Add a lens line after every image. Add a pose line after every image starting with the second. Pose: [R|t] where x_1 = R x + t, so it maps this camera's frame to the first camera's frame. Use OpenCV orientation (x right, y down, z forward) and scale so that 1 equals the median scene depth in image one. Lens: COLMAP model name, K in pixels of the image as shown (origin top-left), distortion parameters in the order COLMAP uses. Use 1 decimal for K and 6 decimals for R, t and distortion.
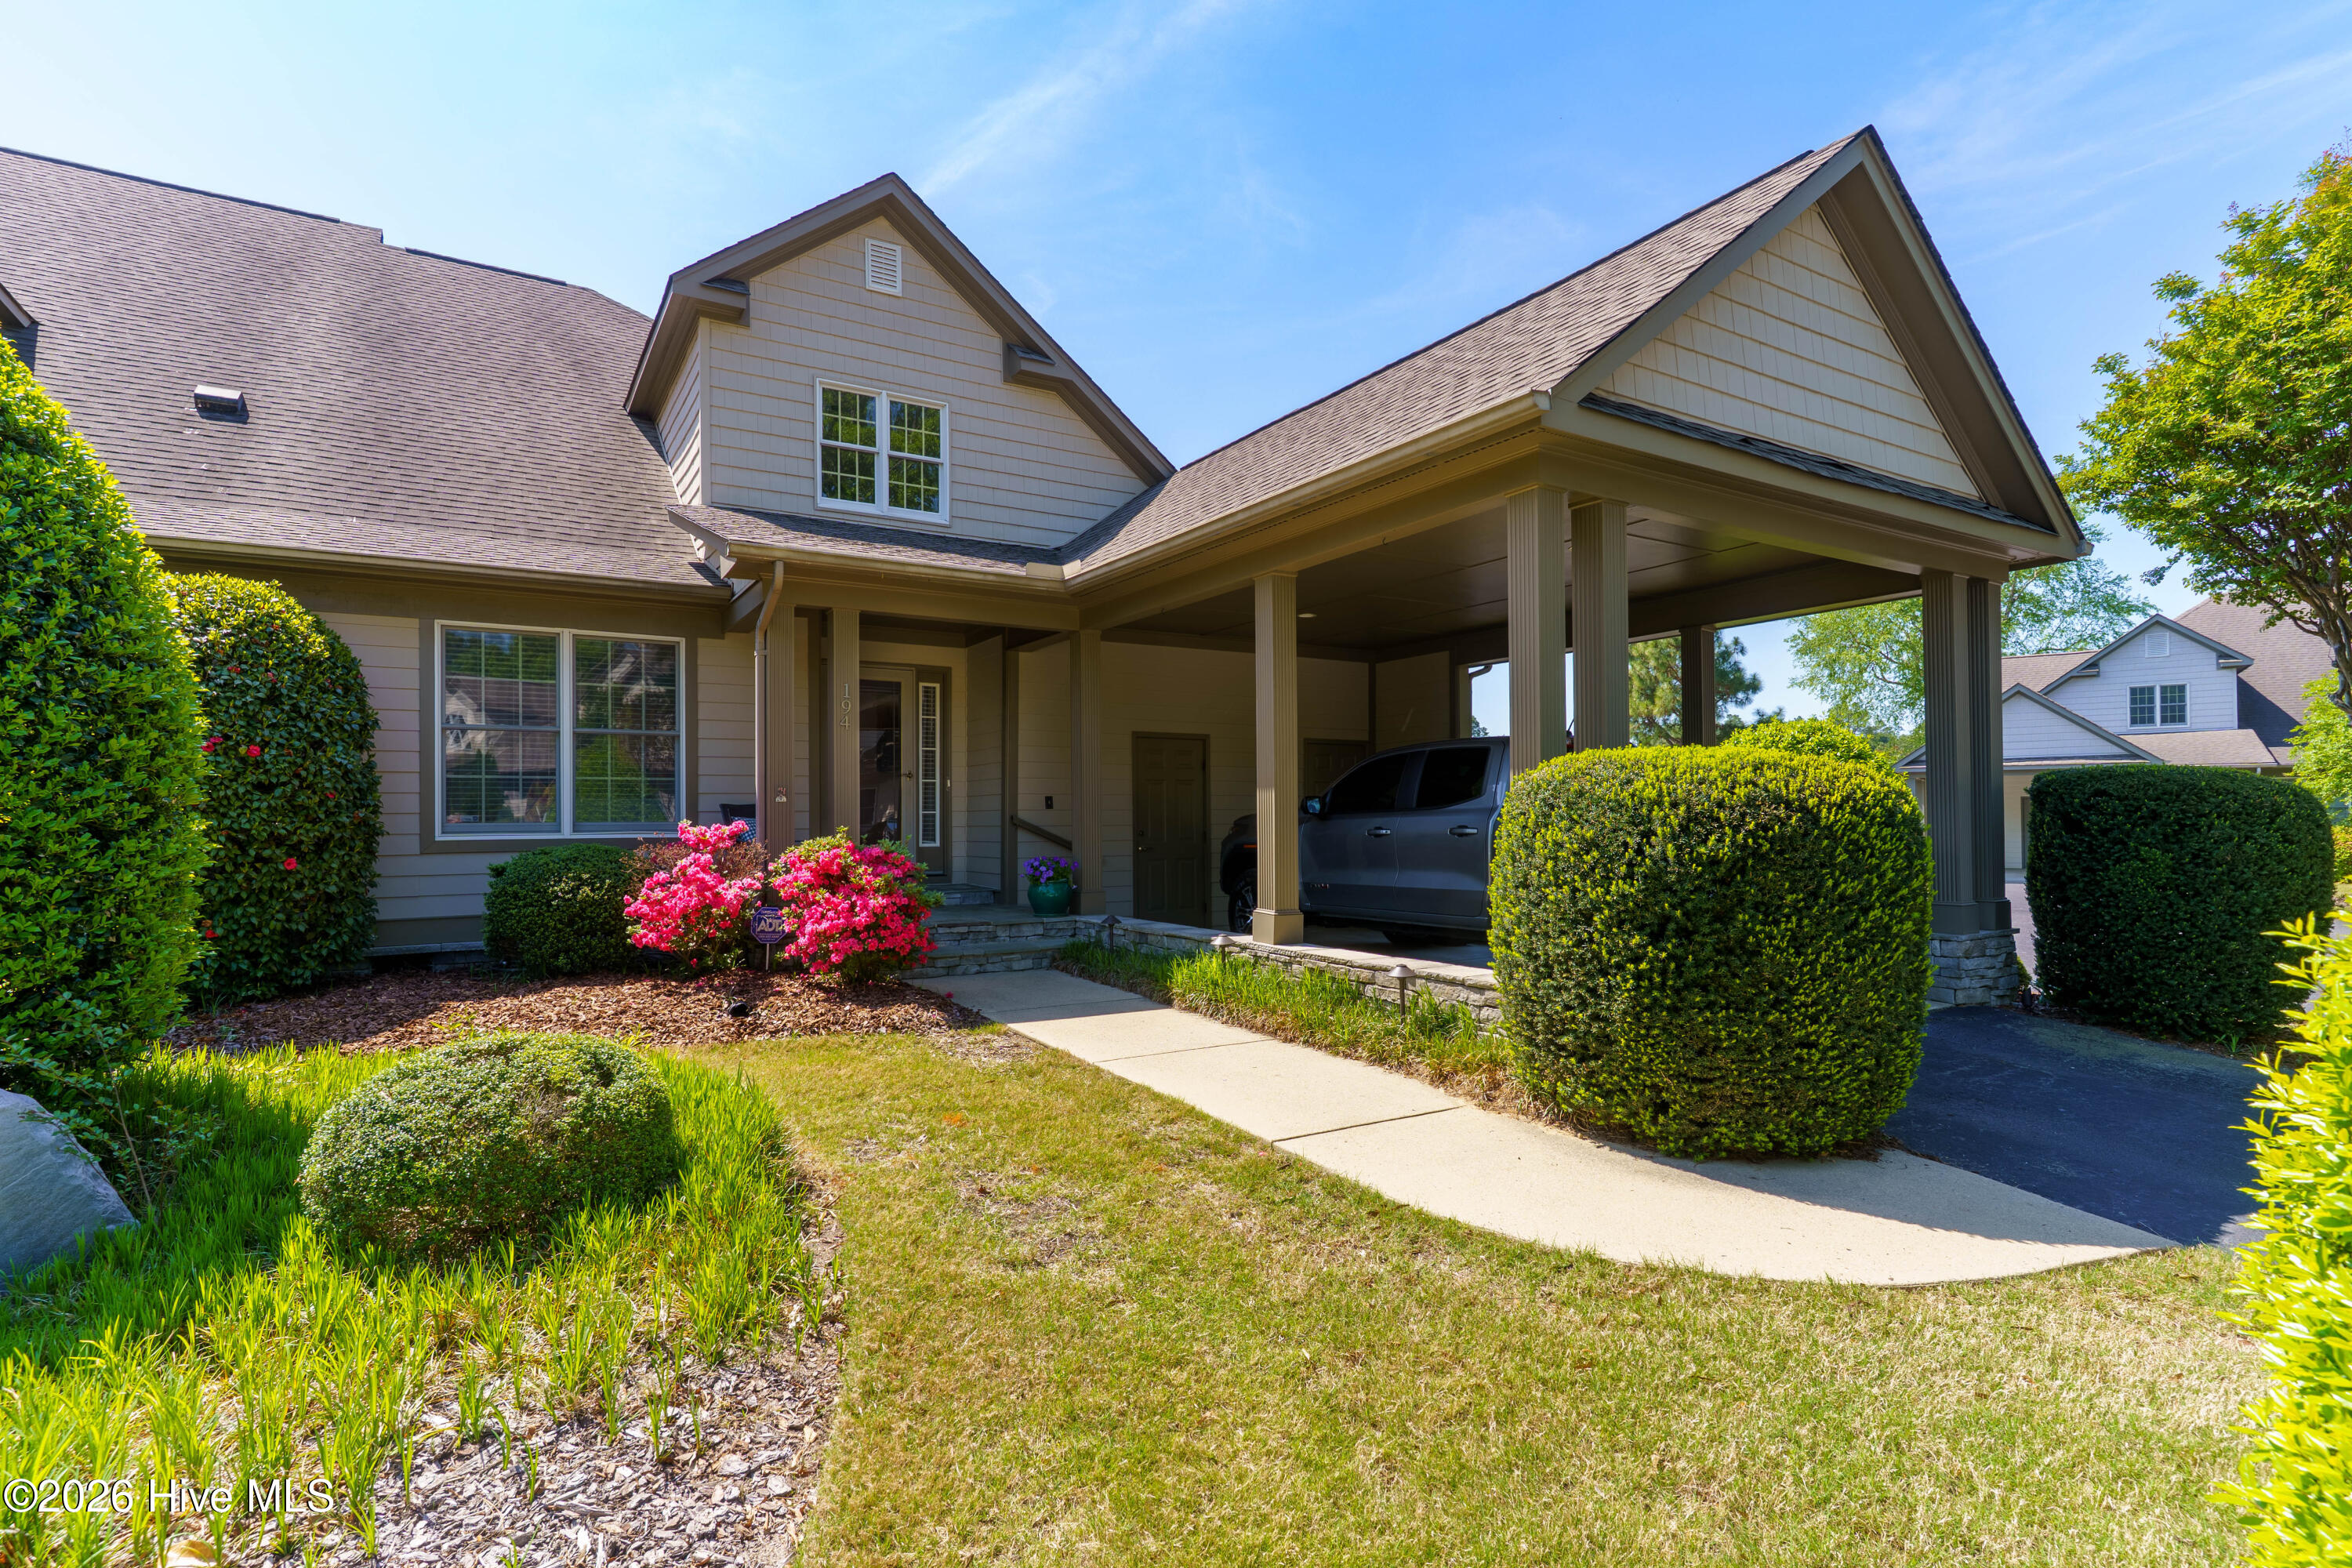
lens RADIAL K [[1126.6, 0, 1174.1], [0, 1126.6, 804.5], [0, 0, 1]] dist [0.006589, 0.000409]
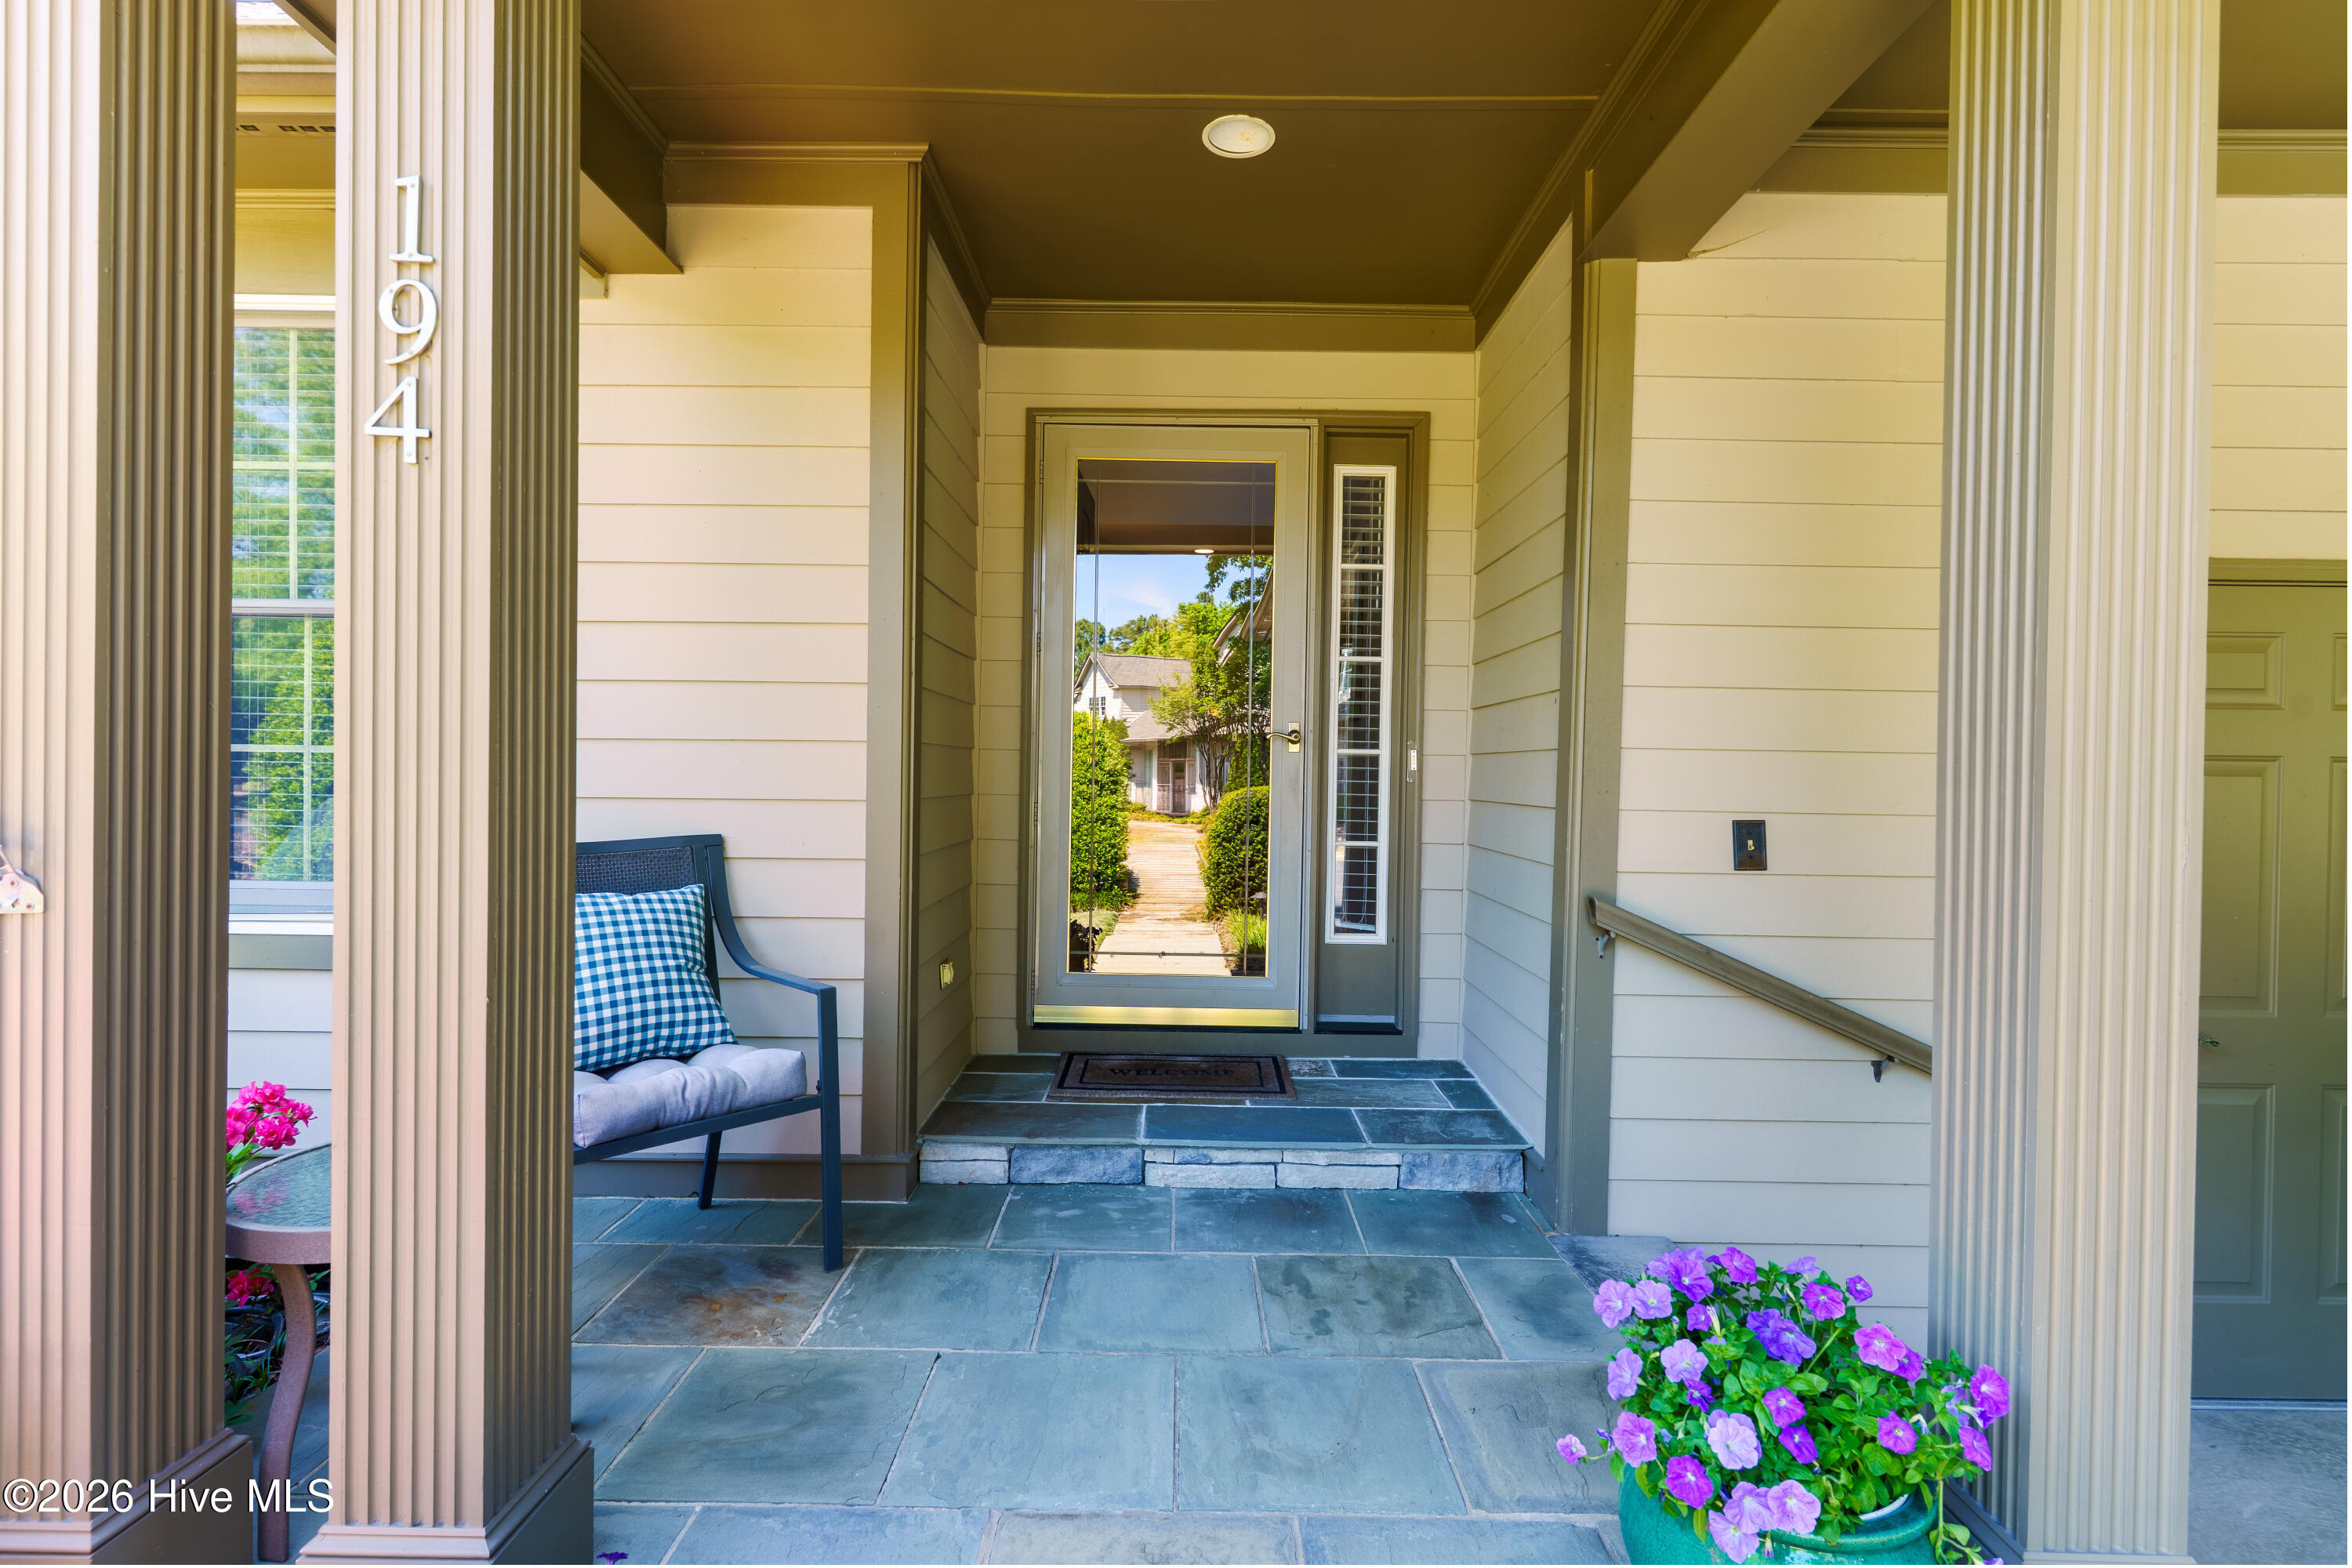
lens RADIAL K [[1126.6, 0, 1182.3], [0, 1126.6, 779.0], [0, 0, 1]] dist [0.006589, 0.000409]
pose [[0.852481, 0.022429, -0.522277, -0.089966], [-0.015143, 0.999719, 0.018216, -0.020005], [0.522539, -0.007620, 0.852581, 0.731495]]
